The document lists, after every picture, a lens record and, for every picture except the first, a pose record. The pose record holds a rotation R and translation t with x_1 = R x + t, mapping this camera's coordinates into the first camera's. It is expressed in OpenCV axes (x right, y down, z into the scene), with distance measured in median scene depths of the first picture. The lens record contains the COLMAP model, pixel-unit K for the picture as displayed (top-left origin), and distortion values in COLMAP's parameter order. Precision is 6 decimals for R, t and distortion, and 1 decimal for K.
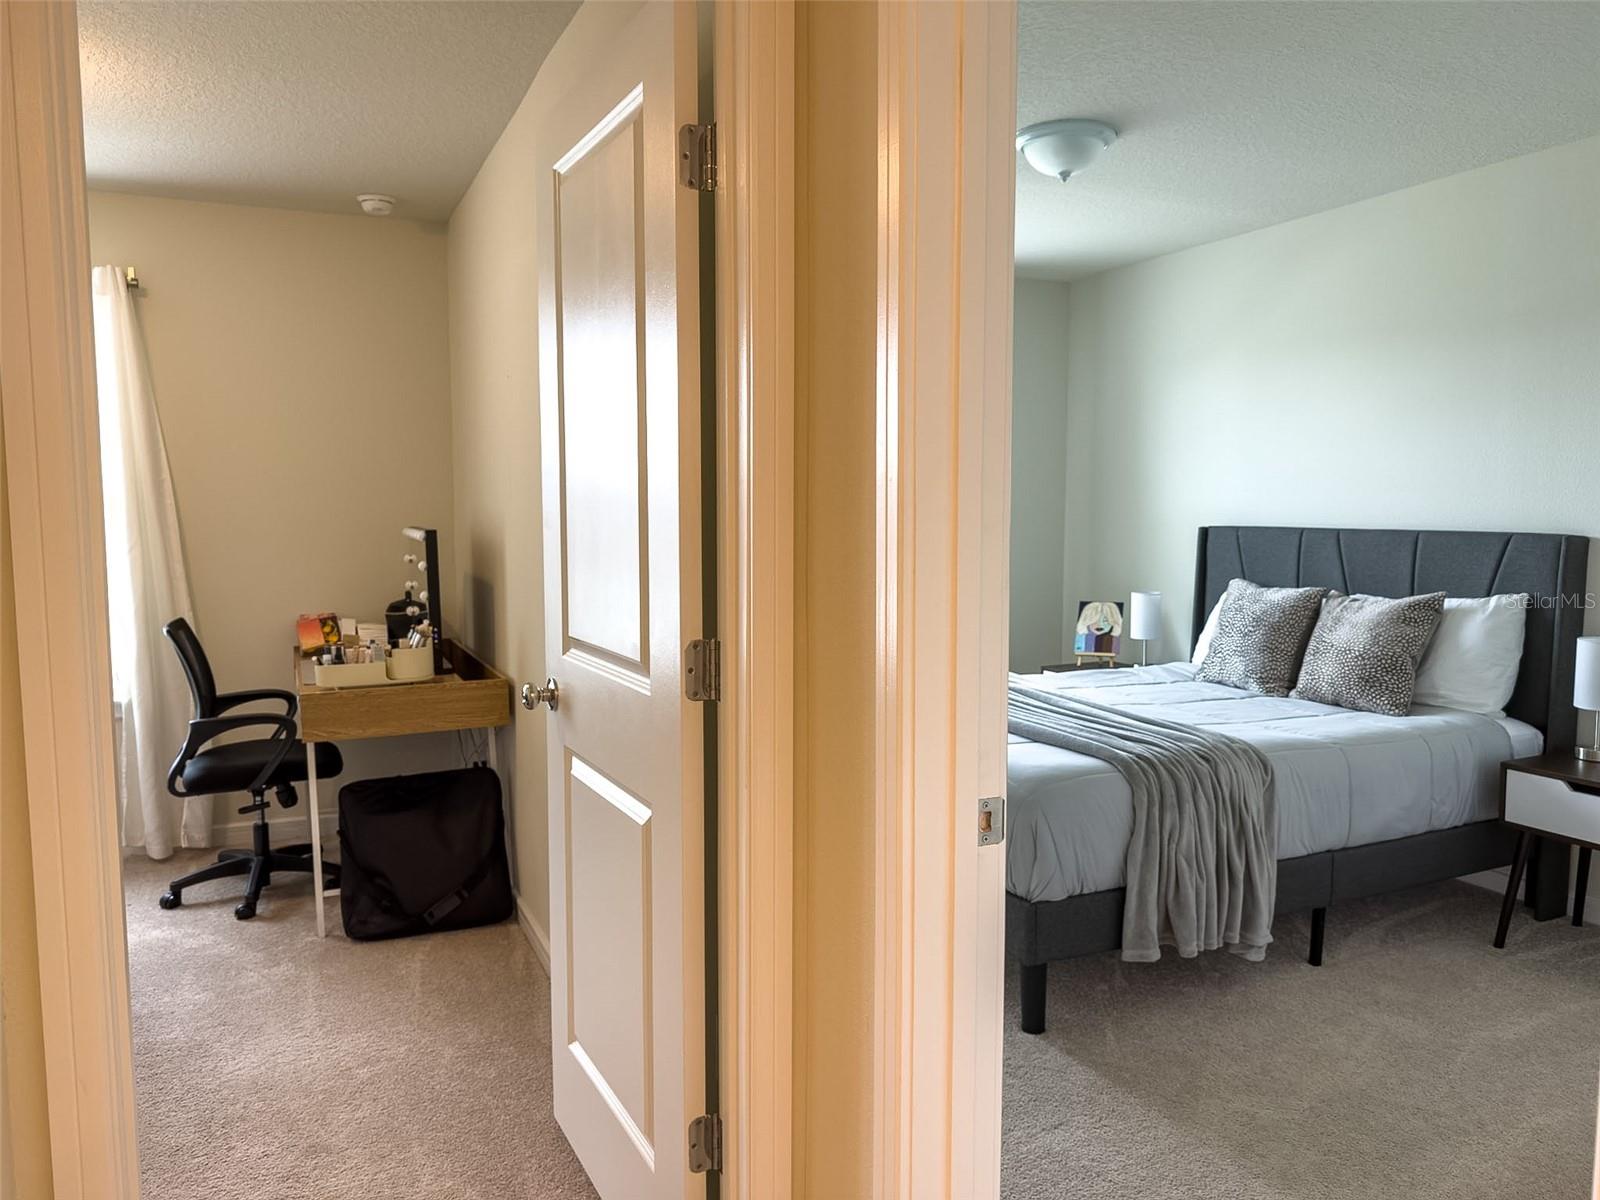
lens RADIAL K [[1140.8, 0, 788.9], [0, 1140.8, 601.3], [0, 0, 1]] dist [-0.002672, -0.000518]
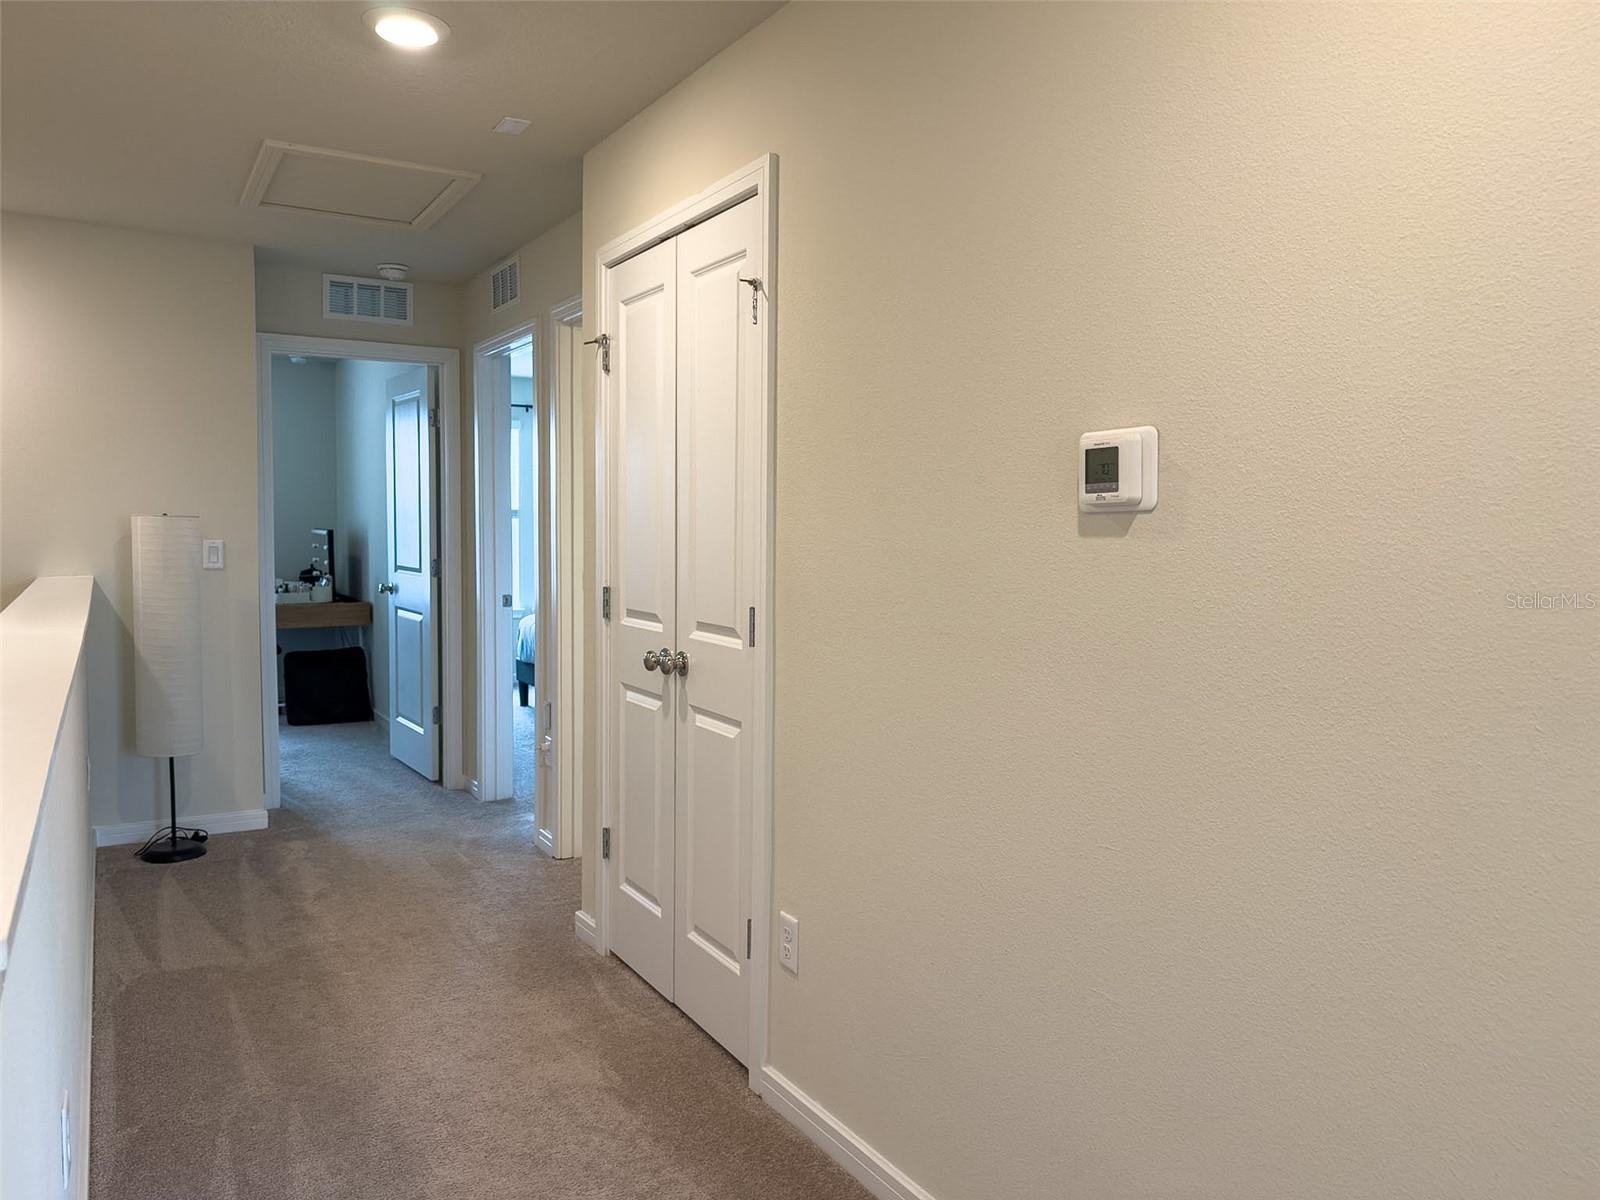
lens RADIAL K [[1132.8, 0, 794.5], [0, 1132.8, 605.8], [0, 0, 1]] dist [-0.033138, -0.005119]
pose [[0.991036, 0.001601, 0.133586, 0.237474], [-0.000317, 0.999954, -0.009631, 0.092095], [-0.133595, 0.009502, 0.990990, -1.097741]]
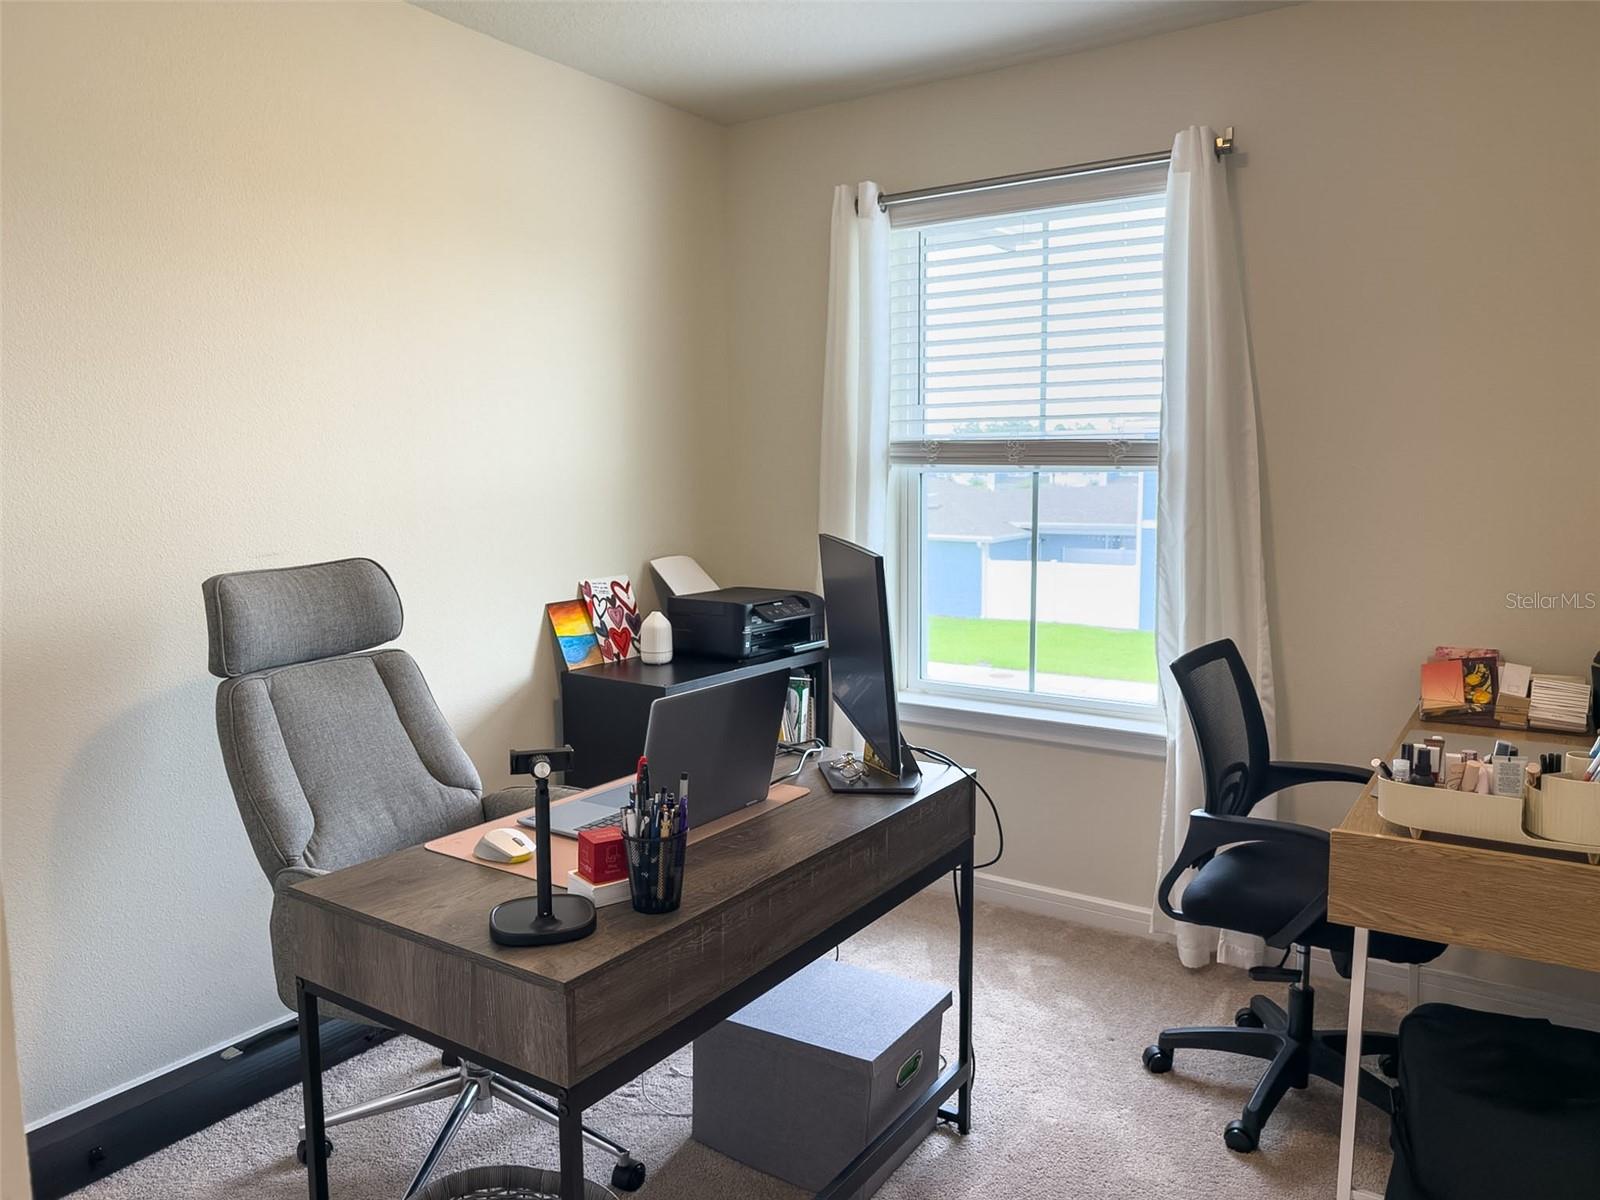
lens RADIAL K [[1103.8, 0, 845.6], [0, 1103.8, 603.3], [0, 0, 1]] dist [-0.001164, 0.000009]
pose [[0.535847, 0.099735, -0.838404, -0.120067], [-0.068442, 0.994862, 0.074604, -0.041456], [0.841537, 0.017406, 0.539919, 0.485452]]
